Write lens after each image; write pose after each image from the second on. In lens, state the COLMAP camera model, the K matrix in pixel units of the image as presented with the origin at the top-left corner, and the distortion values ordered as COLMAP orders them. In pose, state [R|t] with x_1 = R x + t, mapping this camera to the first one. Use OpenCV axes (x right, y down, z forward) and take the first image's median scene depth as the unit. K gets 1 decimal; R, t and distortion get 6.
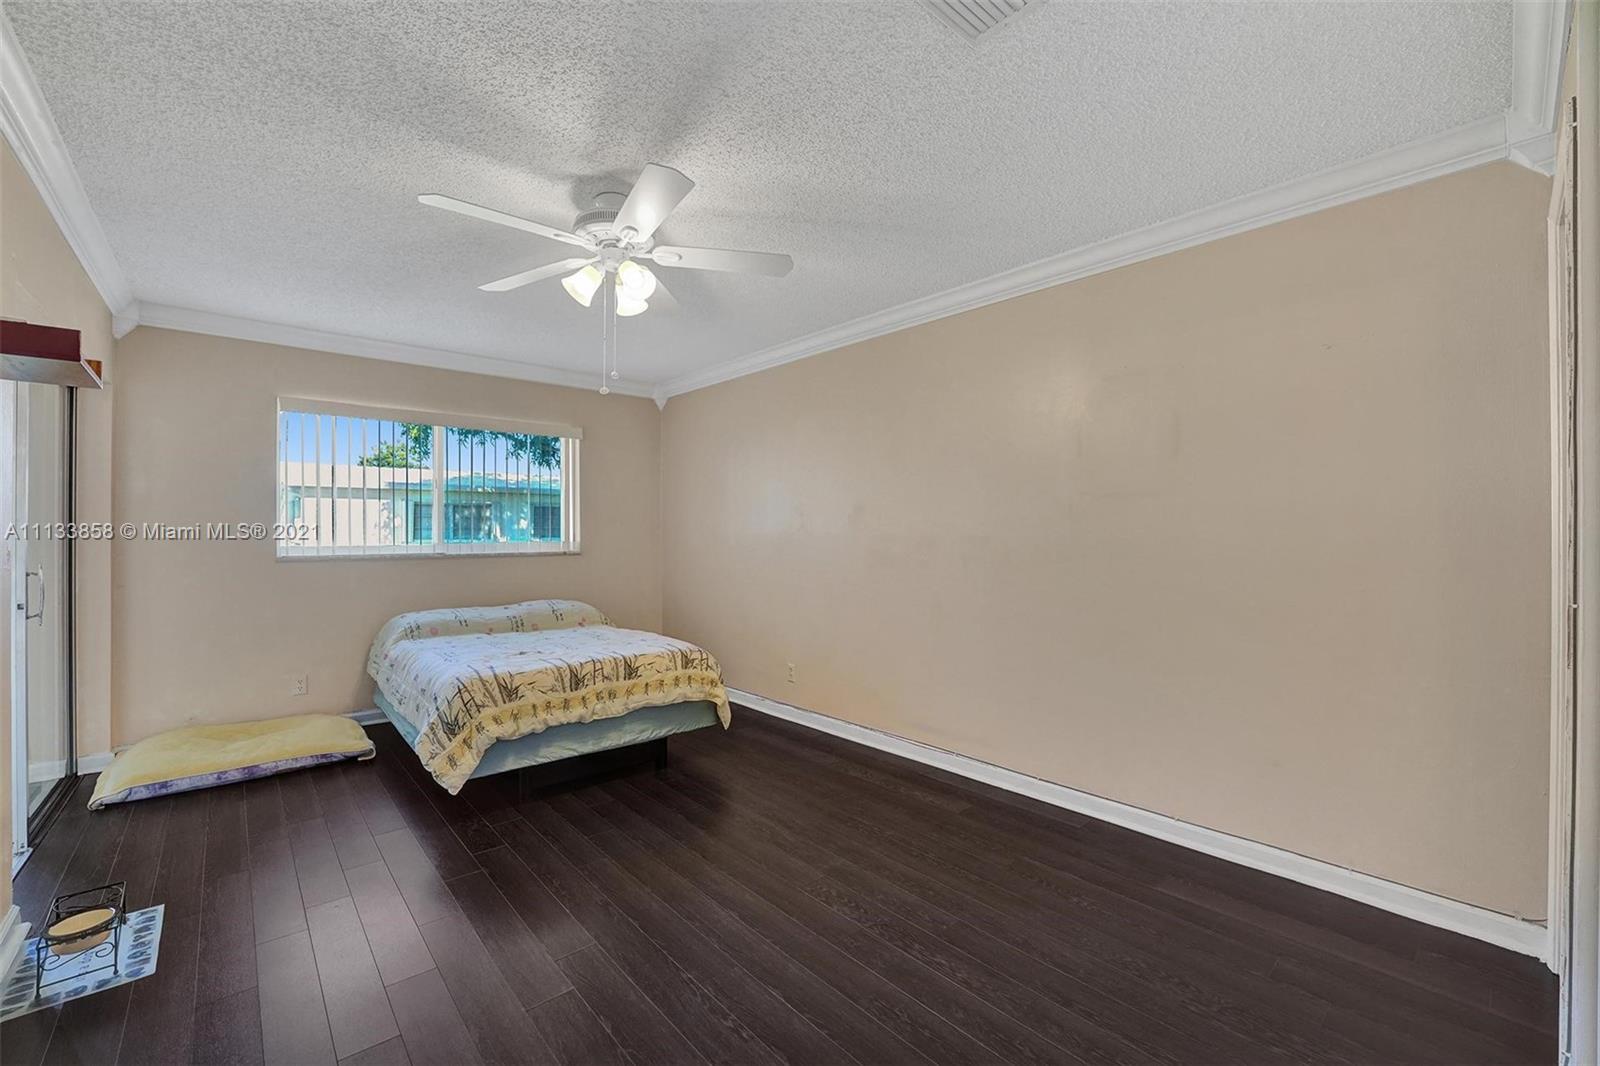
lens RADIAL K [[659.8, 0, 798.8], [0, 659.8, 533.6], [0, 0, 1]] dist [-0.022689, 0.002340]
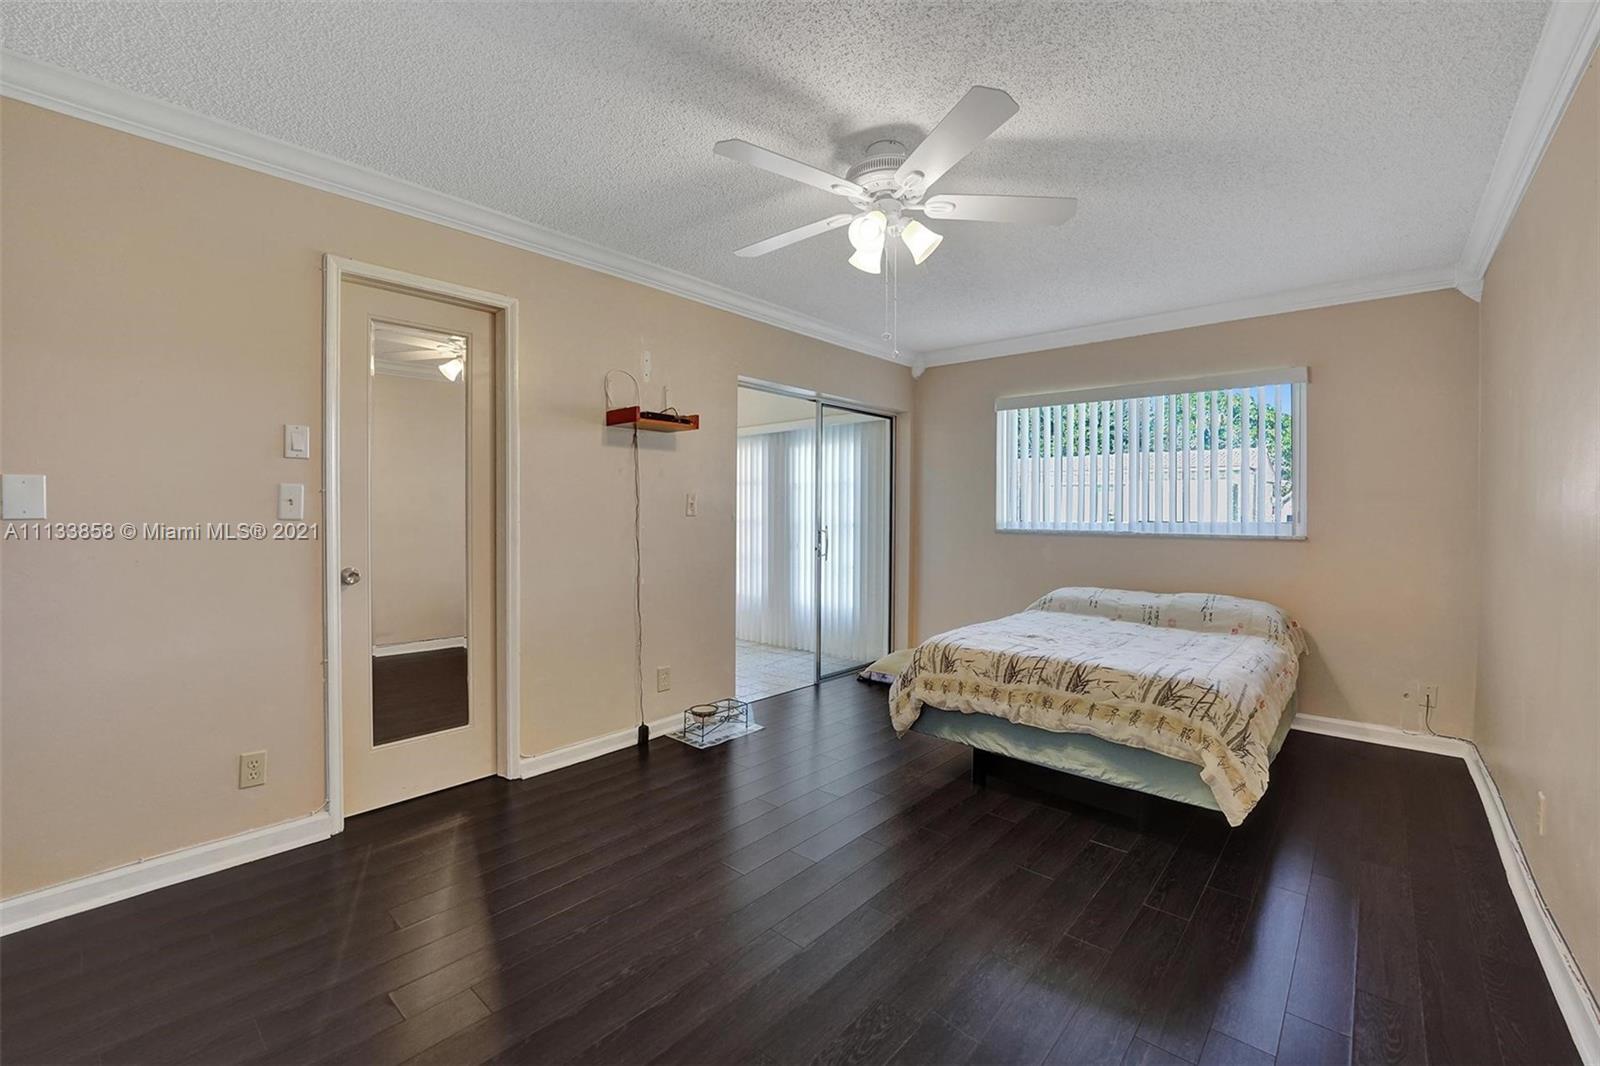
lens RADIAL K [[659.8, 0, 799.9], [0, 659.8, 517.7], [0, 0, 1]] dist [-0.022689, 0.002340]
pose [[0.132055, 0.010715, -0.991184, 0.489293], [-0.009161, 0.999912, 0.009588, 0.007055], [0.991200, 0.007814, 0.132142, 0.577184]]
